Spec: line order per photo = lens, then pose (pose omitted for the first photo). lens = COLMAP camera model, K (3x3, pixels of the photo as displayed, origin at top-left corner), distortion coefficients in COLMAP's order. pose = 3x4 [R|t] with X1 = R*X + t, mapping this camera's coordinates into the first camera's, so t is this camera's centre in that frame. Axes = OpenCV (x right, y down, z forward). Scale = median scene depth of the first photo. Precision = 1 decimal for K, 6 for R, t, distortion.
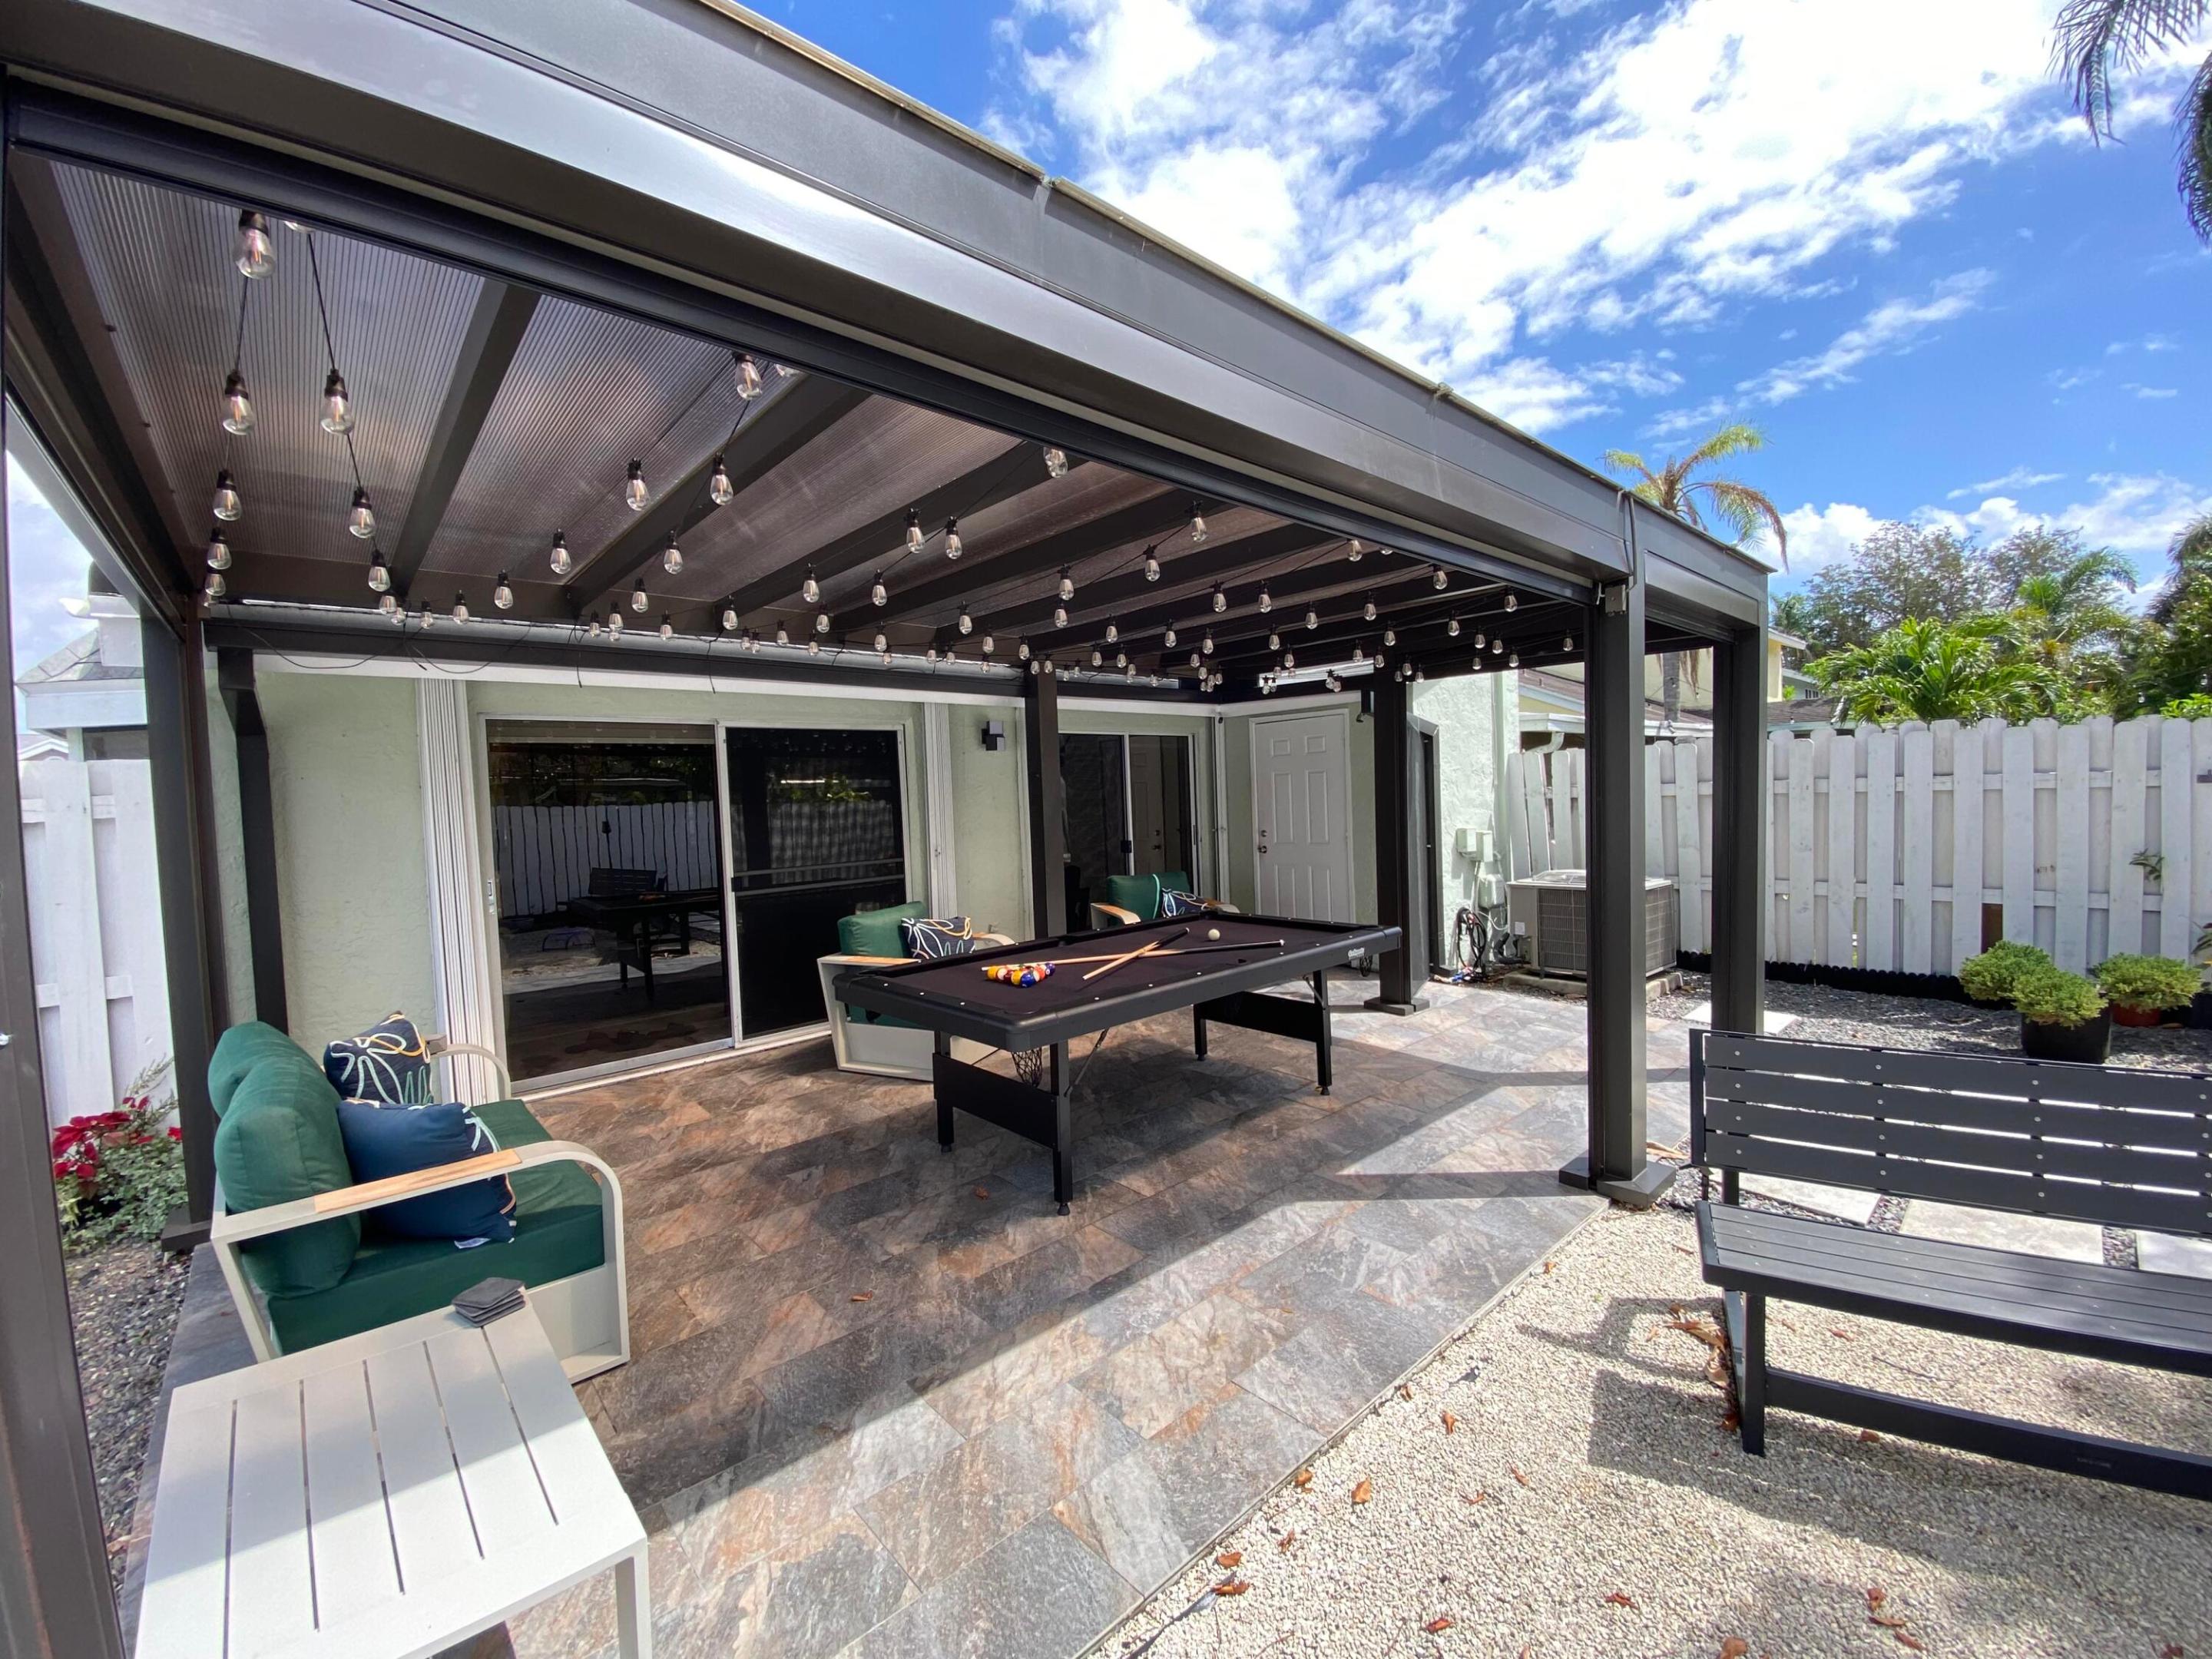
lens RADIAL K [[903.8, 0, 1103.1], [0, 903.8, 827.6], [0, 0, 1]] dist [-0.020556, -0.004019]
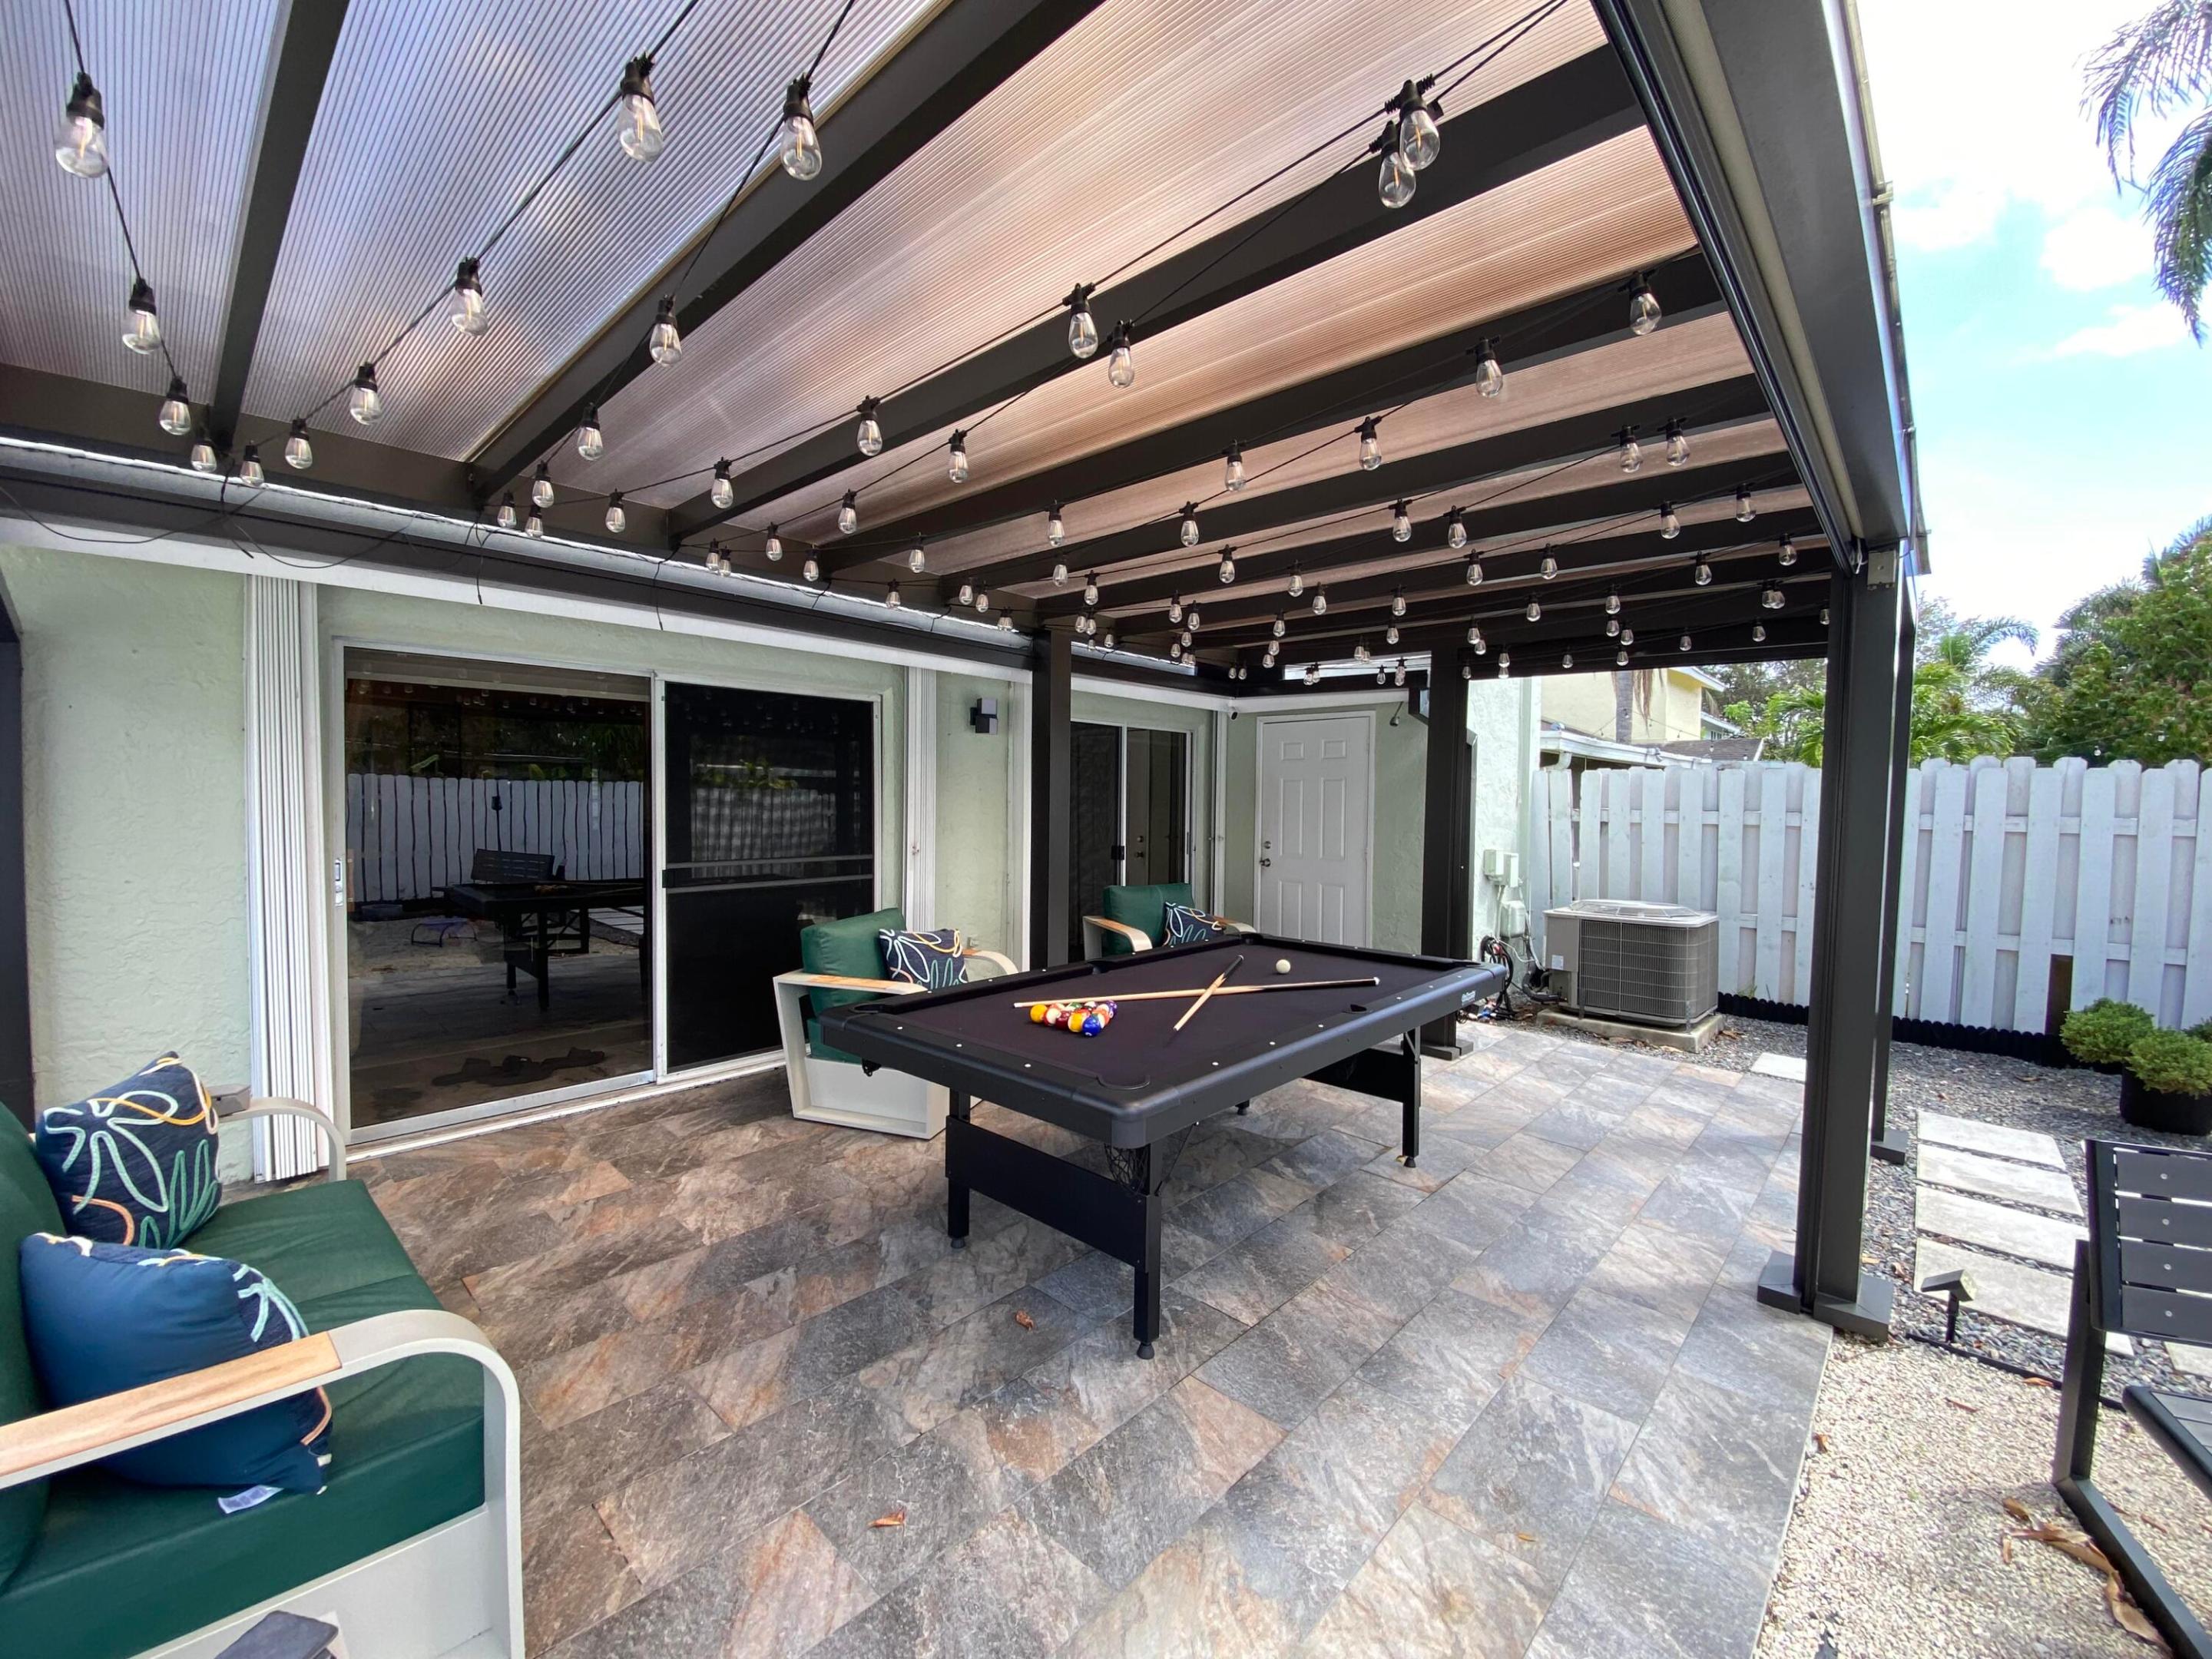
lens RADIAL K [[903.8, 0, 1099.9], [0, 903.8, 827.1], [0, 0, 1]] dist [-0.020556, -0.004019]
pose [[0.994689, 0.047096, 0.091515, -0.123545], [-0.046463, 0.998879, -0.009033, 0.007849], [-0.091838, 0.004733, 0.995763, 0.205626]]
